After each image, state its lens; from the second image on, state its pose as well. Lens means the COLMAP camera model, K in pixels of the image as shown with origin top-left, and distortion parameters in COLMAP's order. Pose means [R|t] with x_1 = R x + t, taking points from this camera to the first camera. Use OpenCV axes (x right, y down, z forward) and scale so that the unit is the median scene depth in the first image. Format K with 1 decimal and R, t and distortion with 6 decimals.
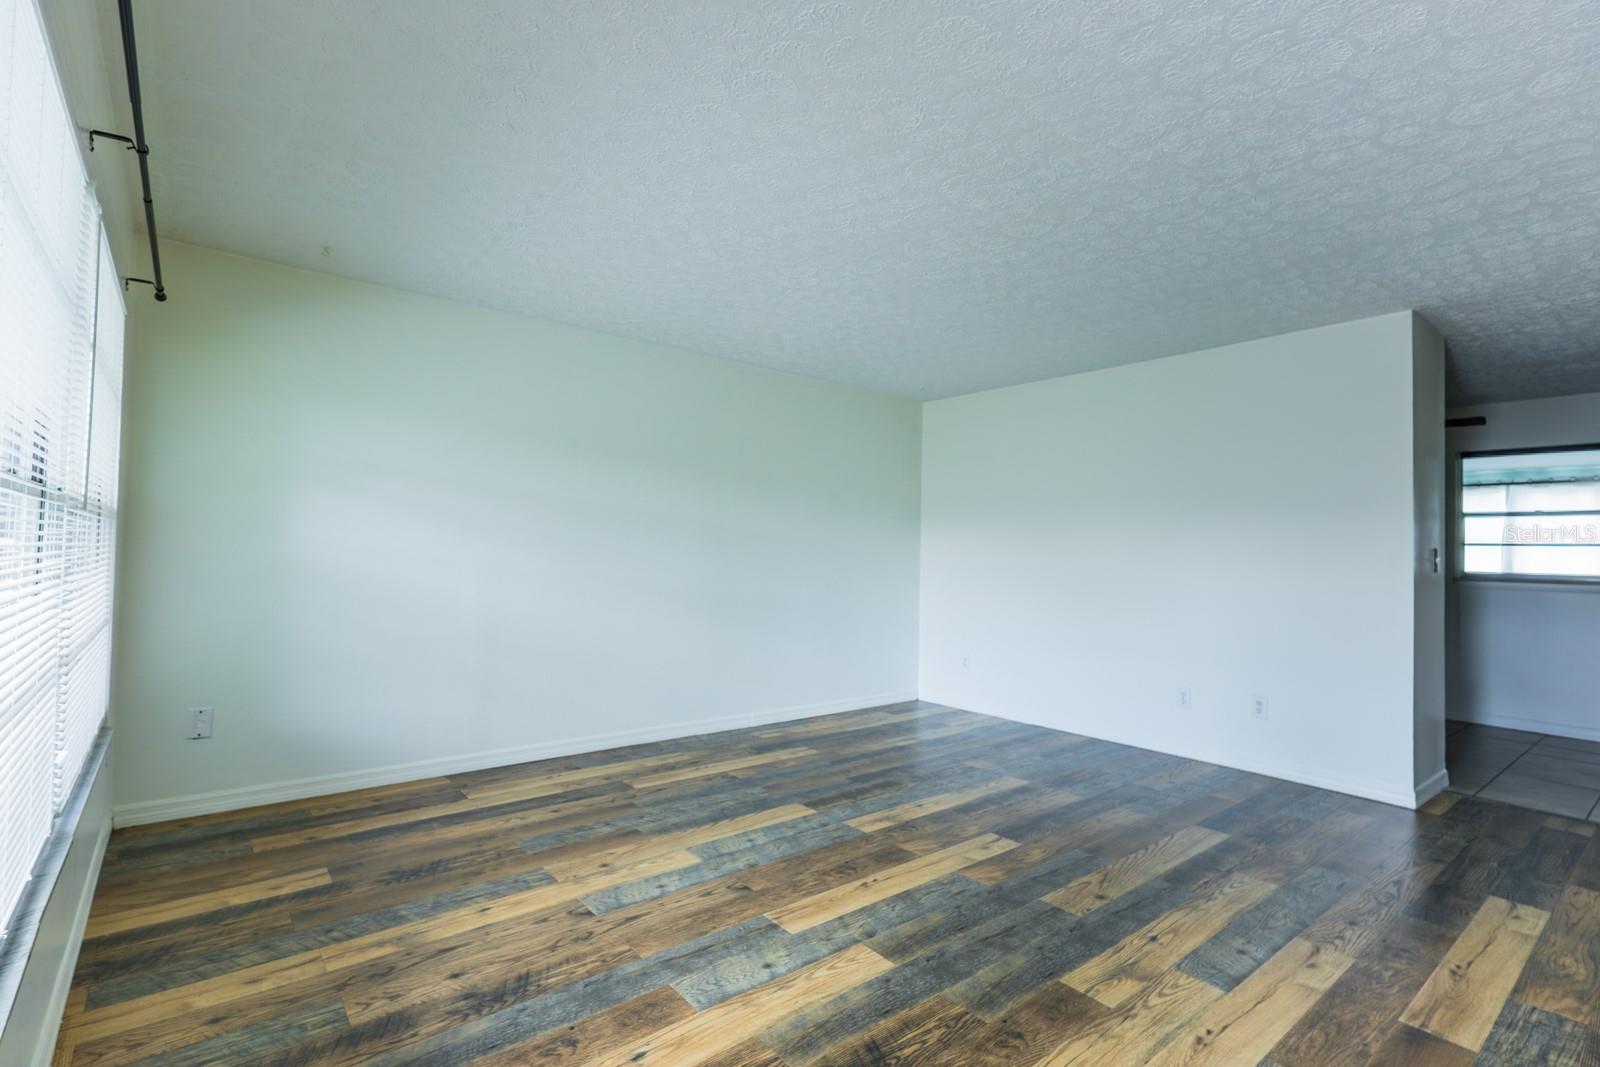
lens RADIAL K [[752.8, 0, 800.0], [0, 752.8, 533.5], [0, 0, 1]] dist [-0.000185, -0.000051]
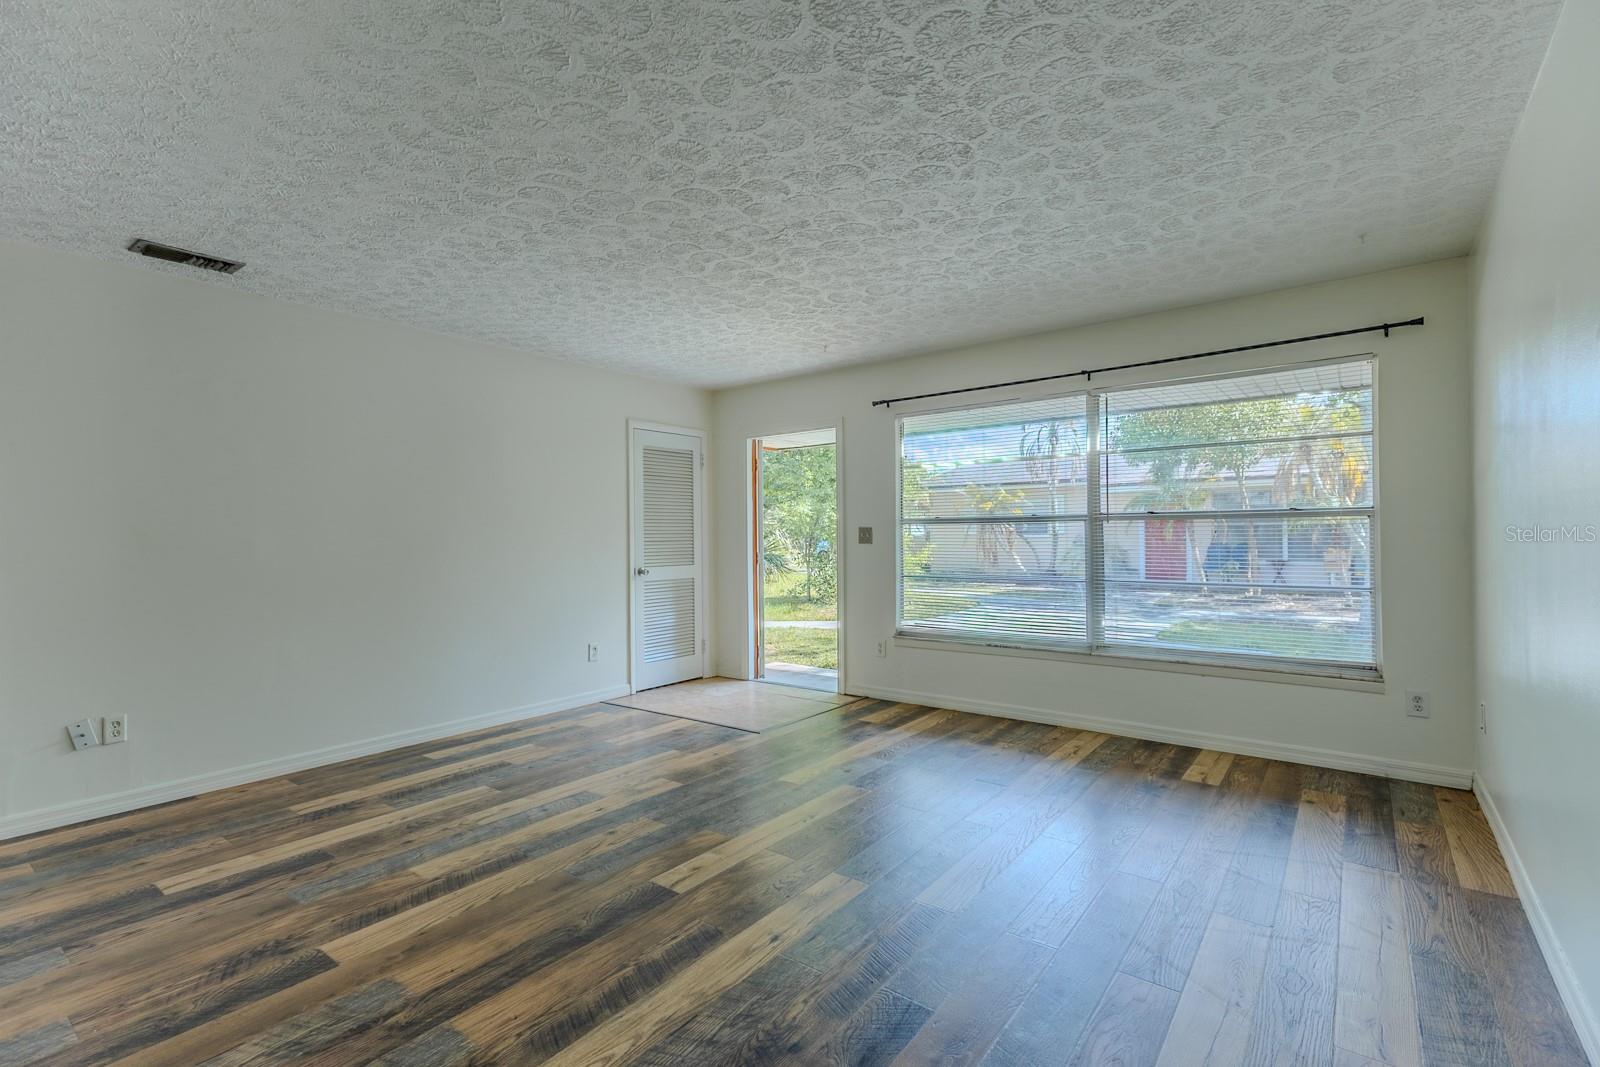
lens RADIAL K [[727.5, 0, 800.0], [0, 727.5, 533.5], [0, 0, 1]] dist [0.000179, 0.000030]
pose [[-0.973334, -0.014034, -0.228964, 0.405231], [-0.006953, 0.999473, -0.031705, 0.061535], [0.229288, -0.029268, -0.972918, 2.308544]]
